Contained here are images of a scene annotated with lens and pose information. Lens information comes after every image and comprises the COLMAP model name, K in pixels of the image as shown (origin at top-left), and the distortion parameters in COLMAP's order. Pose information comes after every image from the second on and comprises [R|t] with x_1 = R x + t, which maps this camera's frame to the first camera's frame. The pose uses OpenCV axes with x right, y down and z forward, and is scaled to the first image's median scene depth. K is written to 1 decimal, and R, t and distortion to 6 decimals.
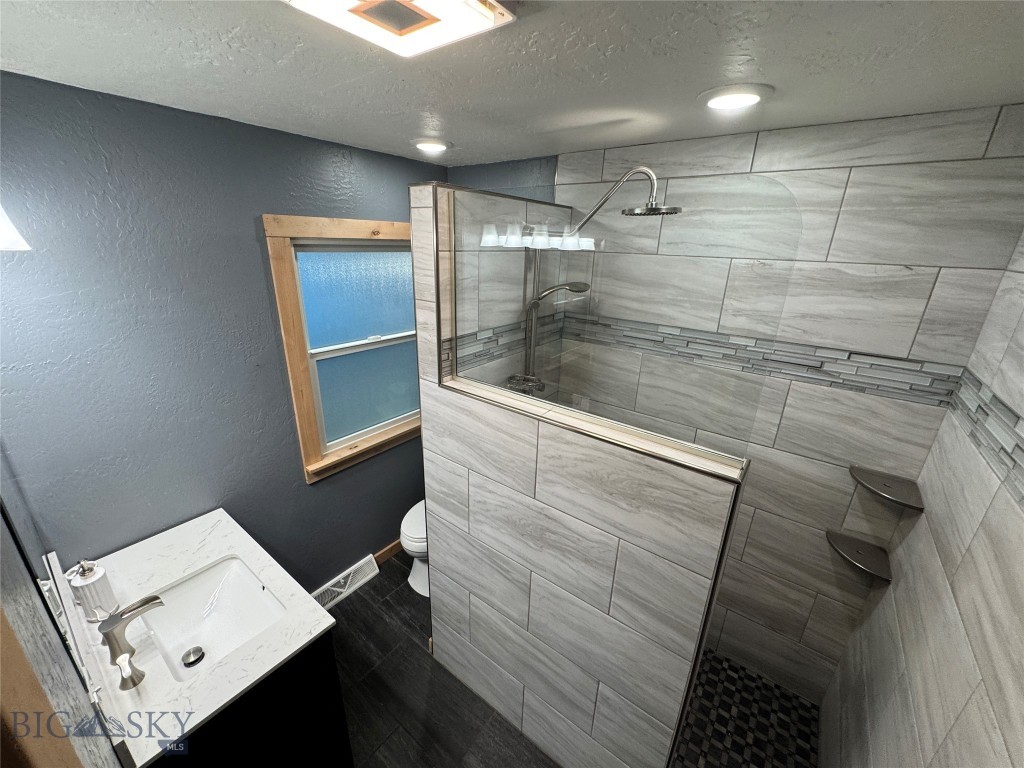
lens RADIAL K [[406.7, 0, 508.1], [0, 406.7, 384.8], [0, 0, 1]] dist [-0.003945, 0.000190]
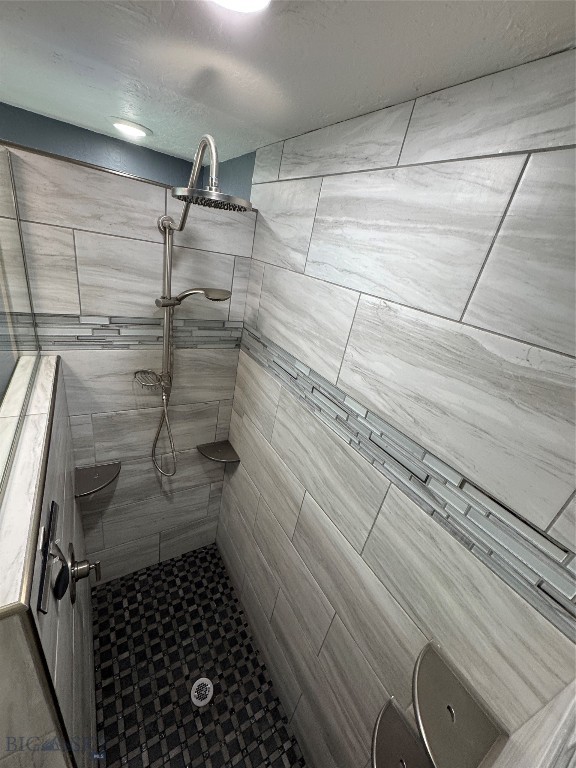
lens RADIAL K [[305.0, 0, 287.6], [0, 305.0, 383.2], [0, 0, 1]] dist [-0.003945, 0.000190]
pose [[0.913584, 0.282734, -0.292278, 0.630719], [-0.271228, 0.959179, 0.080069, -0.164025], [0.302985, 0.006124, 0.952976, 0.442886]]
